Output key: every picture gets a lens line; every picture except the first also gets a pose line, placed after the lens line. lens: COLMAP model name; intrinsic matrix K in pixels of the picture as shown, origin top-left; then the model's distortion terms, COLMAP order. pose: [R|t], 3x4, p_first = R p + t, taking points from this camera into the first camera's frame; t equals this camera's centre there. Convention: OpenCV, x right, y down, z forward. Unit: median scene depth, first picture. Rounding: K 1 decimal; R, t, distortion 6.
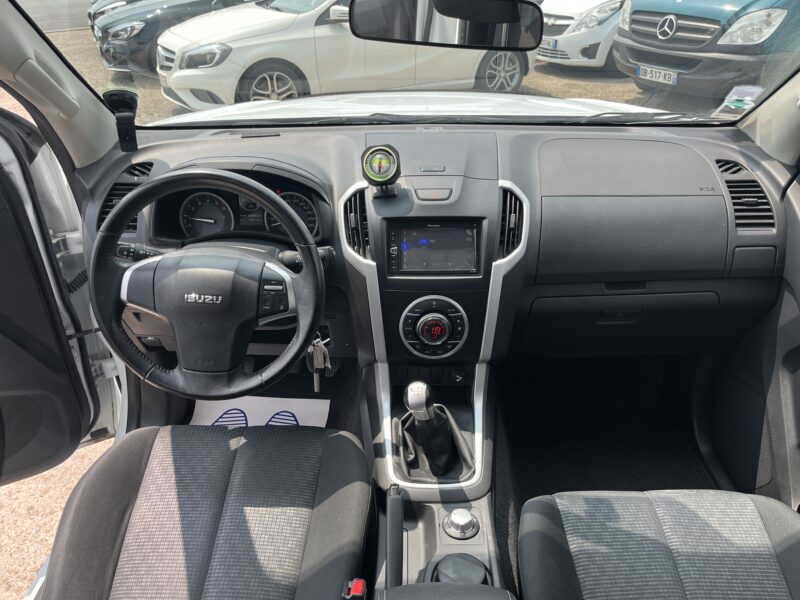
lens RADIAL K [[613.1, 0, 400.0], [0, 613.1, 300.0], [0, 0, 1]] dist [0.052776, -0.074612]
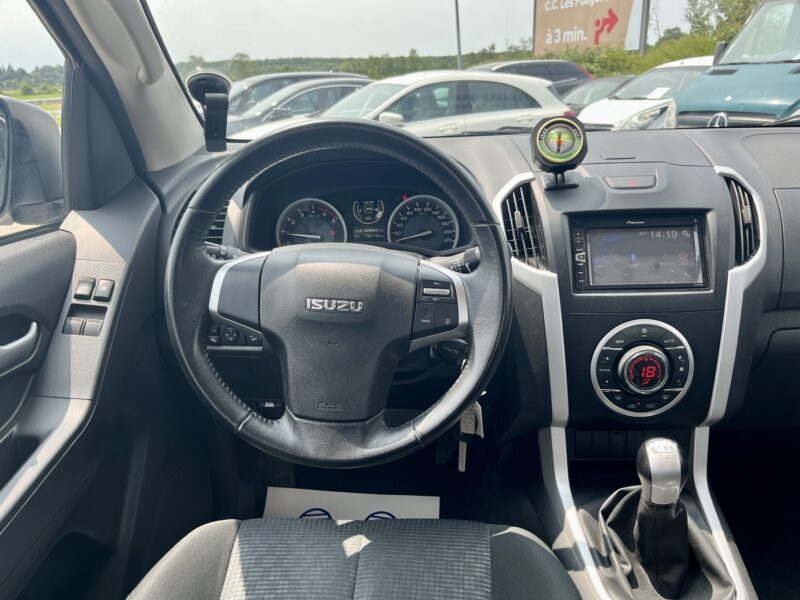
lens RADIAL K [[613.1, 0, 400.0], [0, 613.1, 300.0], [0, 0, 1]] dist [0.052776, -0.074612]
pose [[0.999024, -0.014363, -0.041767, -0.188109], [0.006093, 0.981420, -0.191775, 0.101731], [0.043745, 0.191333, 0.980550, 0.299862]]
